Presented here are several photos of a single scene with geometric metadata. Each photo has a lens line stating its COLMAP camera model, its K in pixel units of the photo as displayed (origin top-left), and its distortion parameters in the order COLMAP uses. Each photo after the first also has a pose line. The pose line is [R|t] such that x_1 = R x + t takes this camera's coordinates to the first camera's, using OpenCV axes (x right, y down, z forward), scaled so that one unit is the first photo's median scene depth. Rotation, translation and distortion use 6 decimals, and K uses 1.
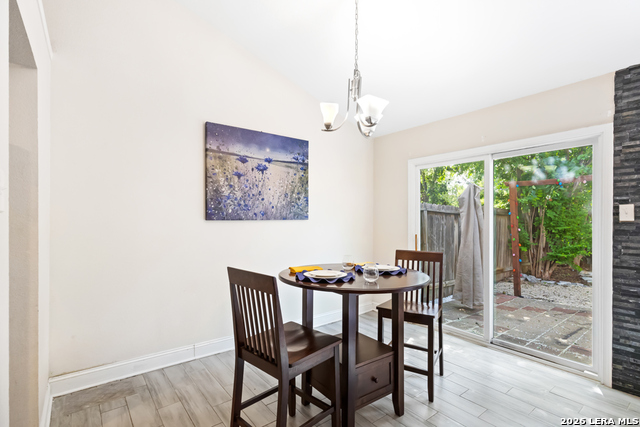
lens RADIAL K [[297.7, 0, 320.6], [0, 297.7, 218.1], [0, 0, 1]] dist [-0.001282, 0.000141]
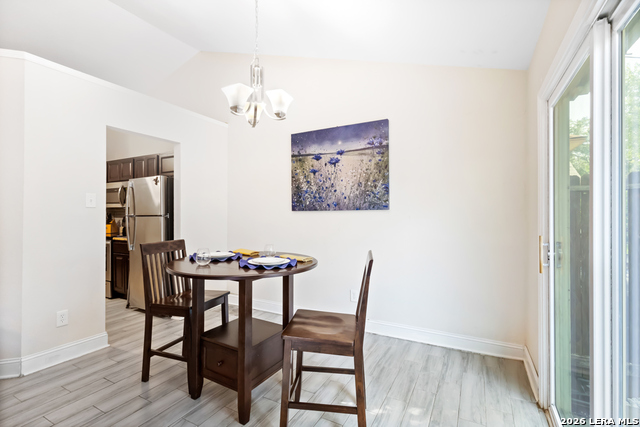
lens RADIAL K [[297.7, 0, 315.5], [0, 297.7, 212.8], [0, 0, 1]] dist [-0.001282, 0.000141]
pose [[0.405242, 0.001247, -0.914209, 0.738098], [0.010118, 0.999932, 0.005849, 0.007860], [0.914154, -0.011621, 0.405201, 0.504037]]
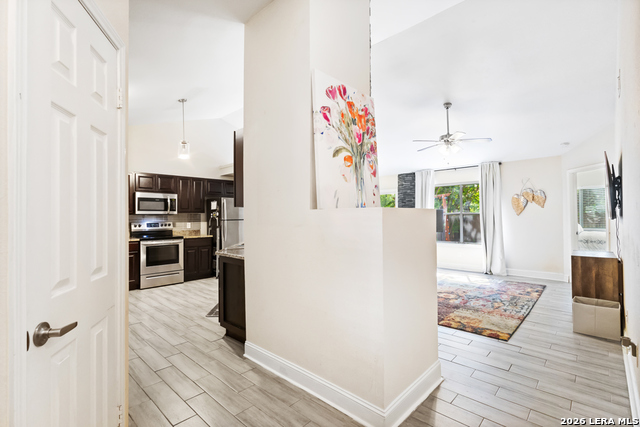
lens RADIAL K [[297.7, 0, 319.1], [0, 297.7, 211.9], [0, 0, 1]] dist [-0.001282, 0.000141]
pose [[0.990545, -0.005777, 0.137067, -0.320119], [0.007041, 0.999937, -0.008740, -0.012151], [-0.137008, 0.009622, 0.990523, -1.756614]]
